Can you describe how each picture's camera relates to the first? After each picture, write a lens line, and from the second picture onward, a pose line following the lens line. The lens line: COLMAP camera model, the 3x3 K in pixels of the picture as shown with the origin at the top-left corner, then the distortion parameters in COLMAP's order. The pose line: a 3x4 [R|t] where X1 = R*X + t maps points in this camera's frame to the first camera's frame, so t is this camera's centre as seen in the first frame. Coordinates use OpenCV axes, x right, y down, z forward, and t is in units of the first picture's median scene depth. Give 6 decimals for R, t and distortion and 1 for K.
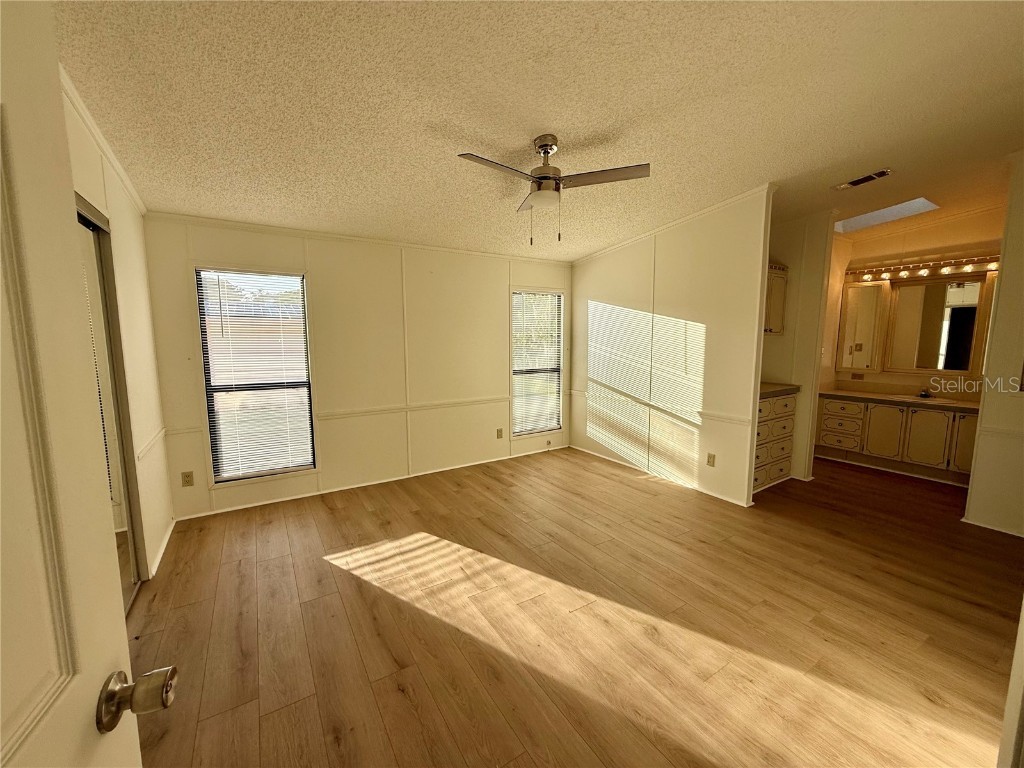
lens RADIAL K [[408.0, 0, 512.5], [0, 408.0, 385.2], [0, 0, 1]] dist [-0.001641, 0.000002]
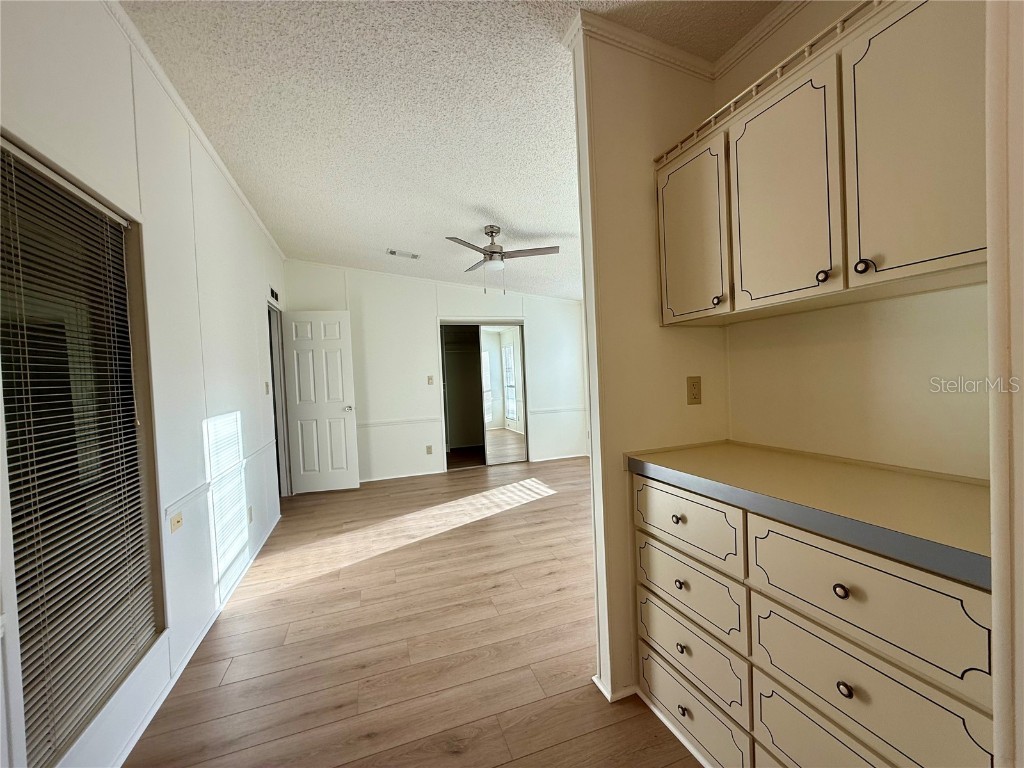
lens RADIAL K [[408.0, 0, 506.6], [0, 408.0, 381.3], [0, 0, 1]] dist [-0.001641, 0.000002]
pose [[-0.224831, 0.030921, -0.973907, 0.802316], [-0.062875, 0.996953, 0.046168, -0.059318], [0.972367, 0.071614, -0.222202, 0.734952]]
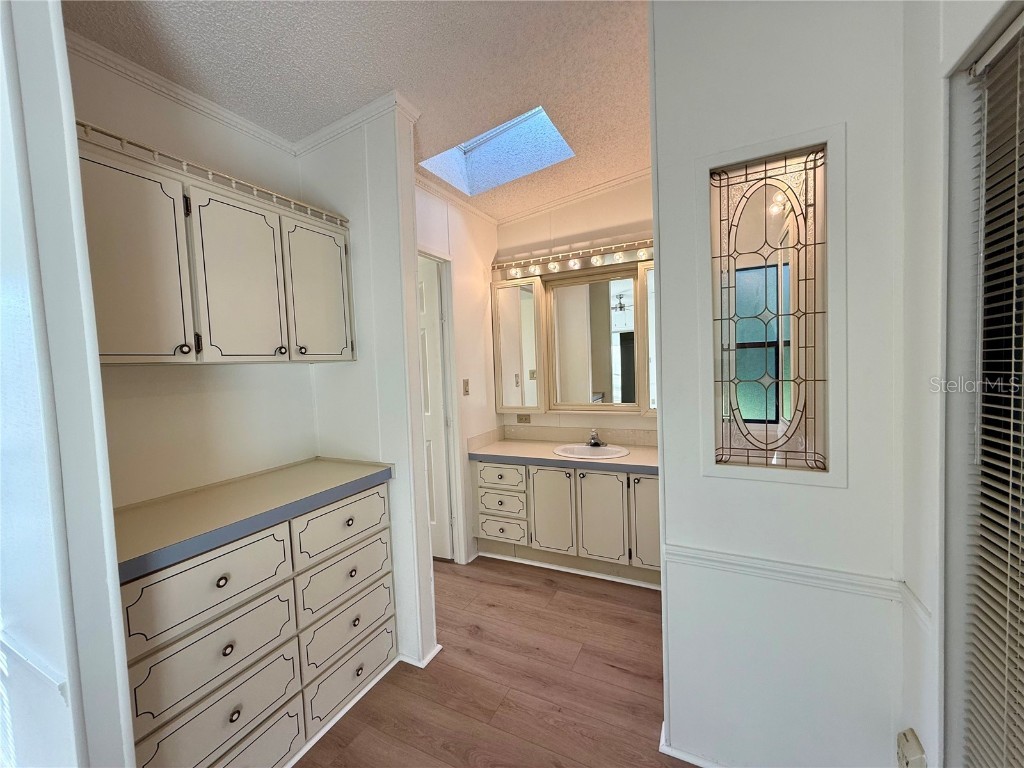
lens RADIAL K [[408.0, 0, 512.4], [0, 408.0, 390.9], [0, 0, 1]] dist [-0.001641, 0.000002]
pose [[0.852224, -0.065968, 0.519001, 0.586816], [0.100894, 0.994120, -0.039313, -0.052096], [-0.513356, 0.085868, 0.853869, 0.517506]]
